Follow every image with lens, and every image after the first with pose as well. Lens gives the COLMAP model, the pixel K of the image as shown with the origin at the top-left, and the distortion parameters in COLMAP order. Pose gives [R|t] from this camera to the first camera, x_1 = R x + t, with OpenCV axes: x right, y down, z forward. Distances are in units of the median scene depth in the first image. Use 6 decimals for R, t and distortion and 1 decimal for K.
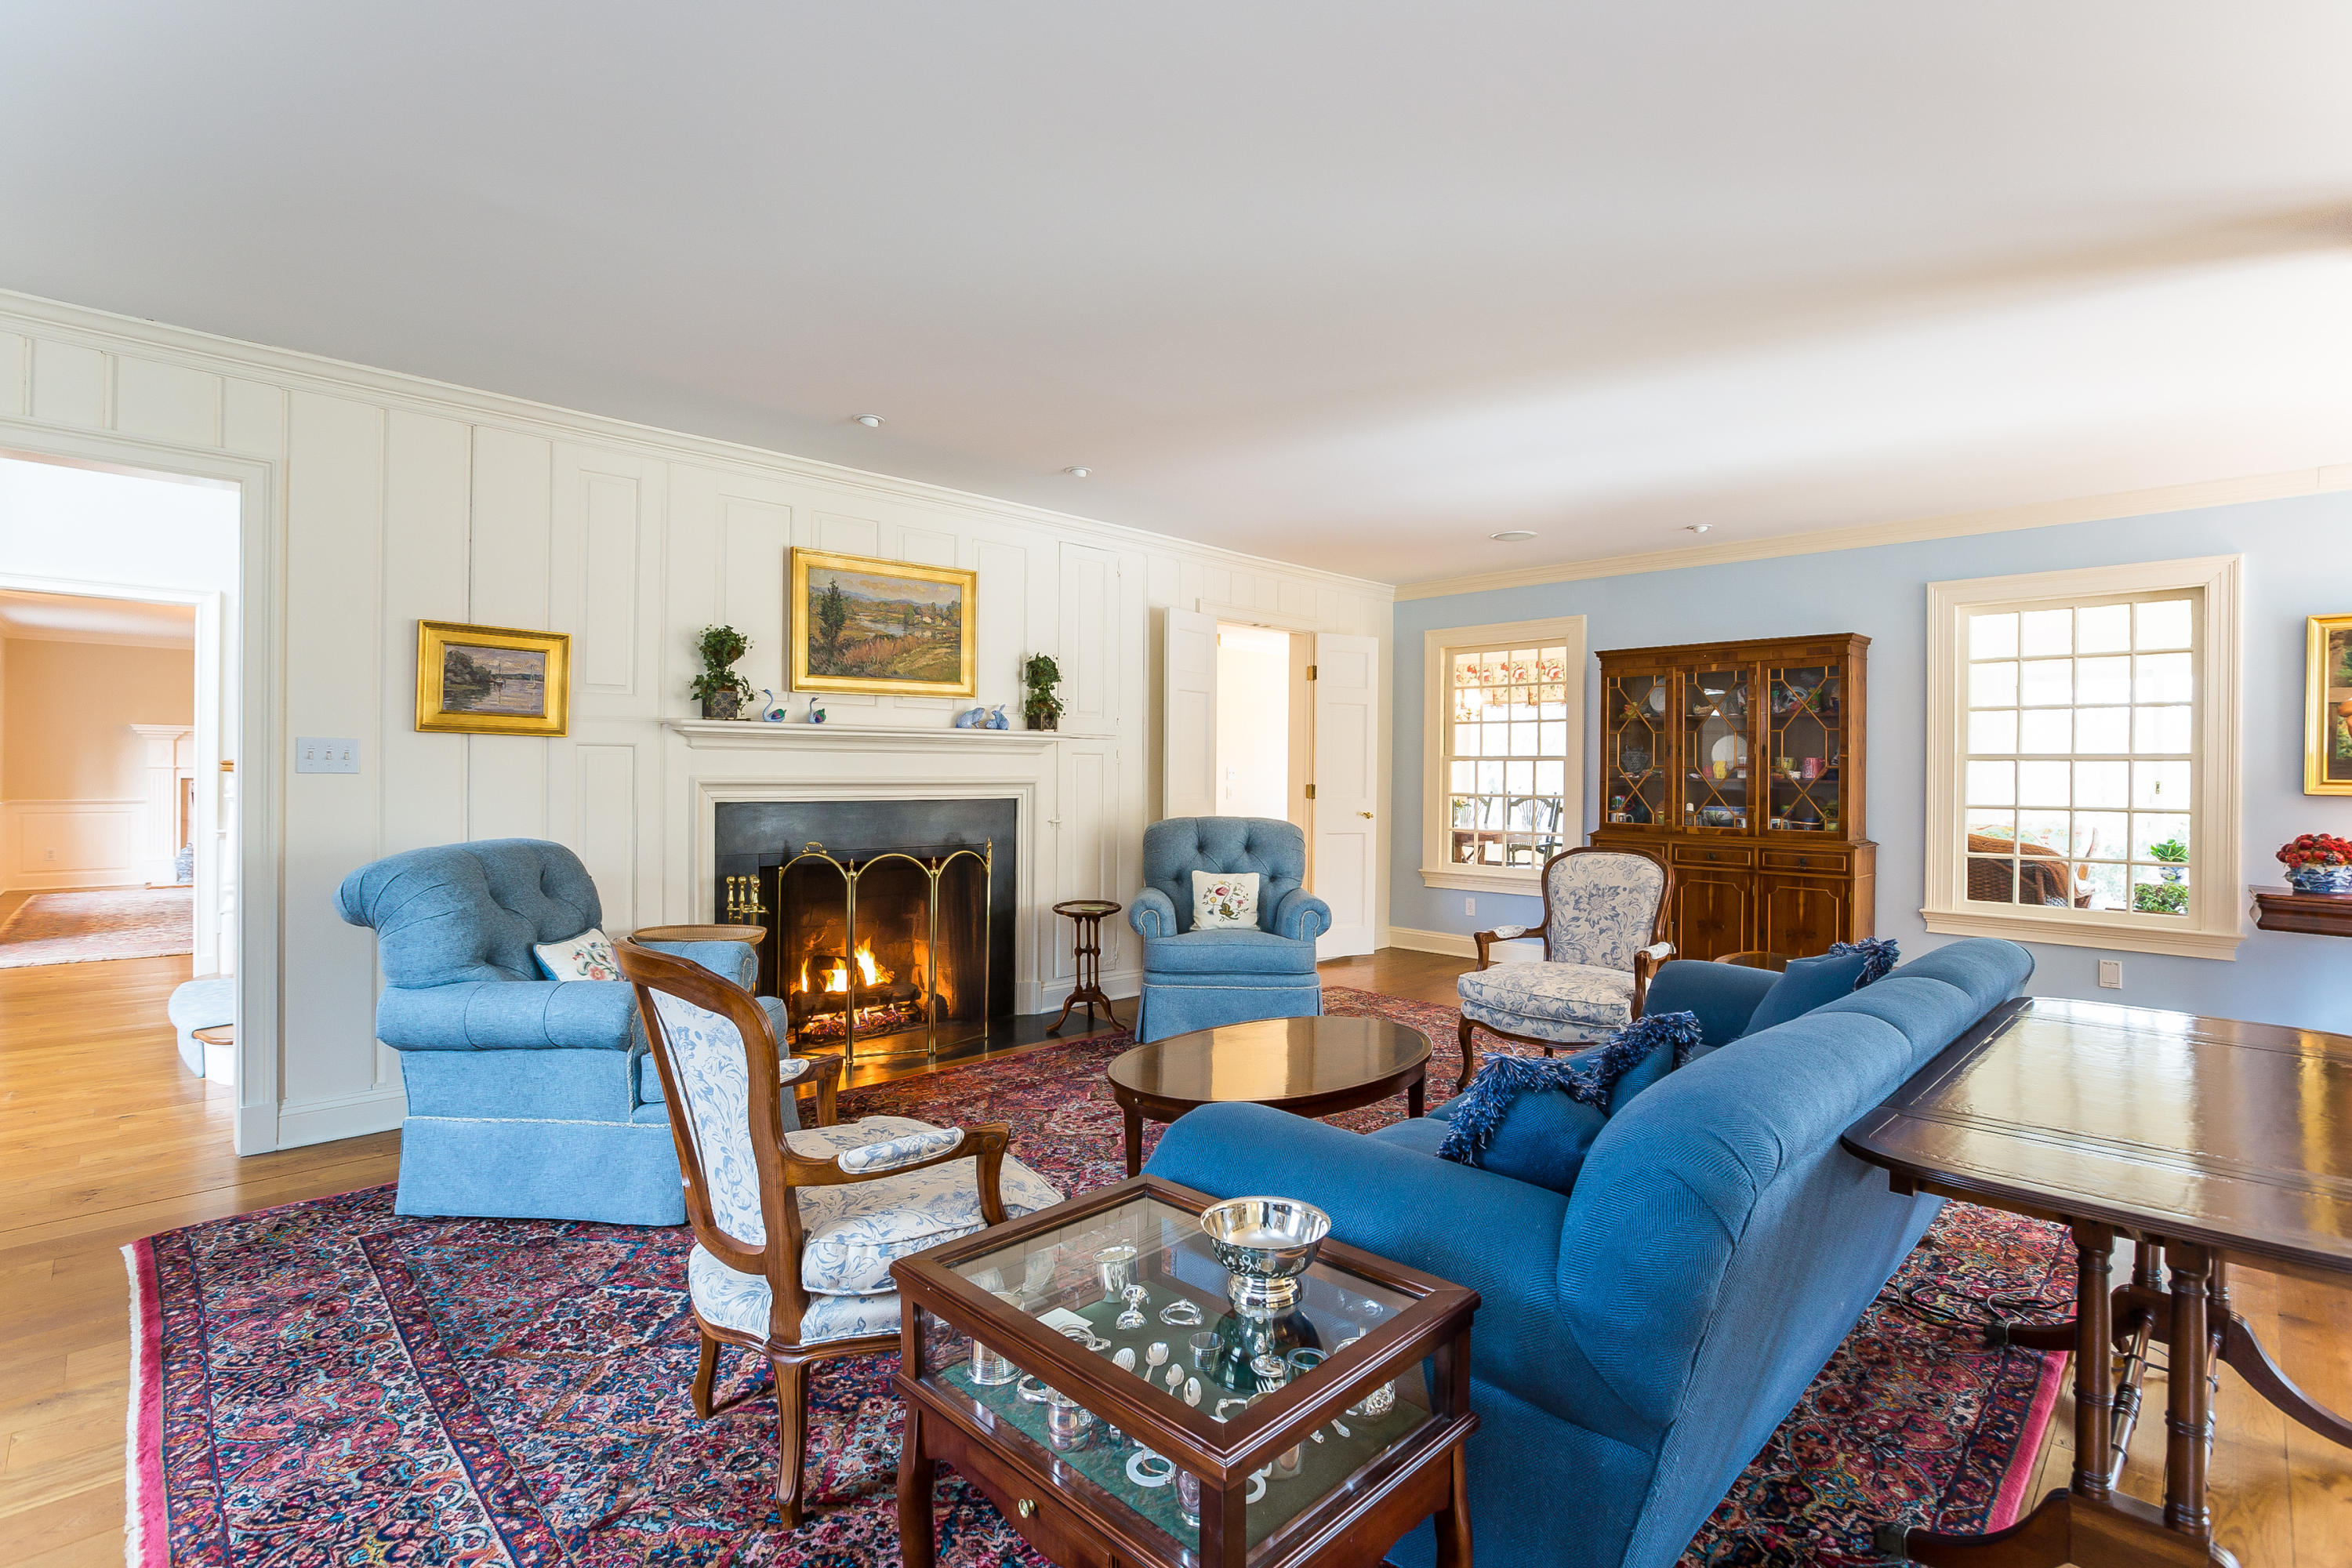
lens RADIAL K [[1095.6, 0, 1176.0], [0, 1095.6, 784.0], [0, 0, 1]] dist [-0.058145, 0.020166]
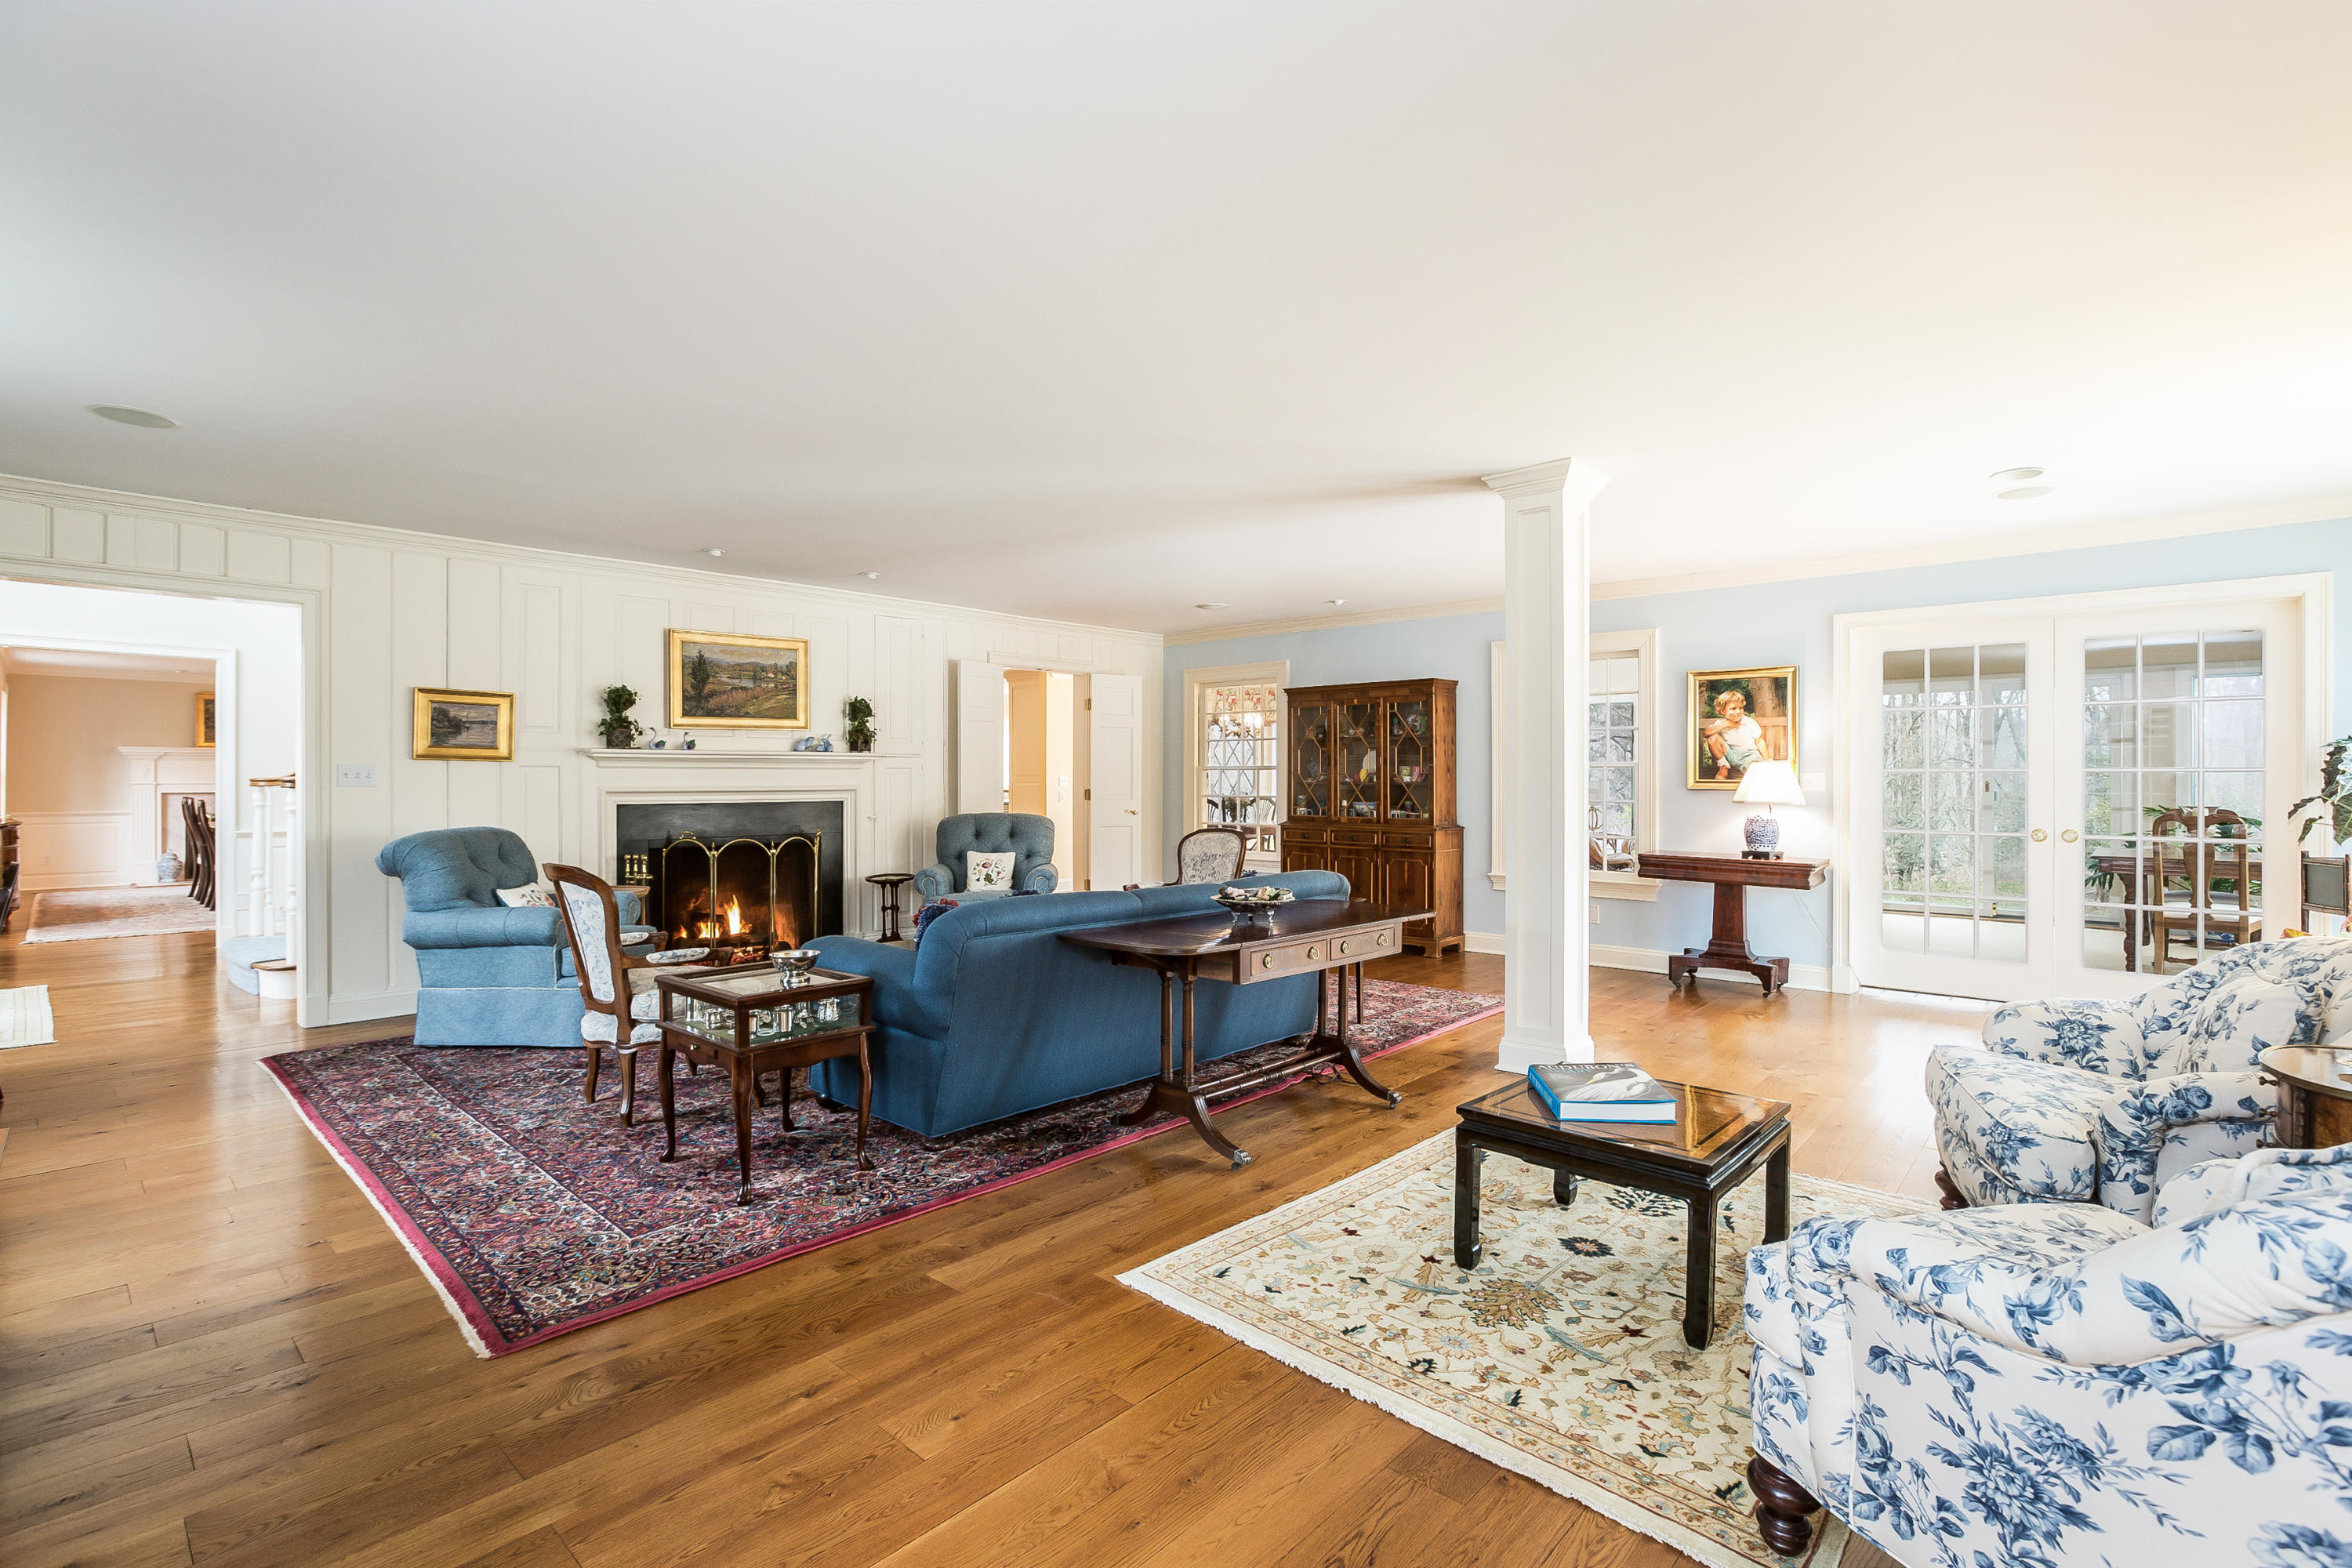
lens RADIAL K [[1089.1, 0, 1168.2], [0, 1089.1, 791.6], [0, 0, 1]] dist [-0.030454, 0.000708]
pose [[0.999076, -0.008979, 0.042041, 0.232828], [0.008978, 0.999960, 0.000220, 0.005364], [-0.042042, 0.000157, 0.999116, -0.441828]]
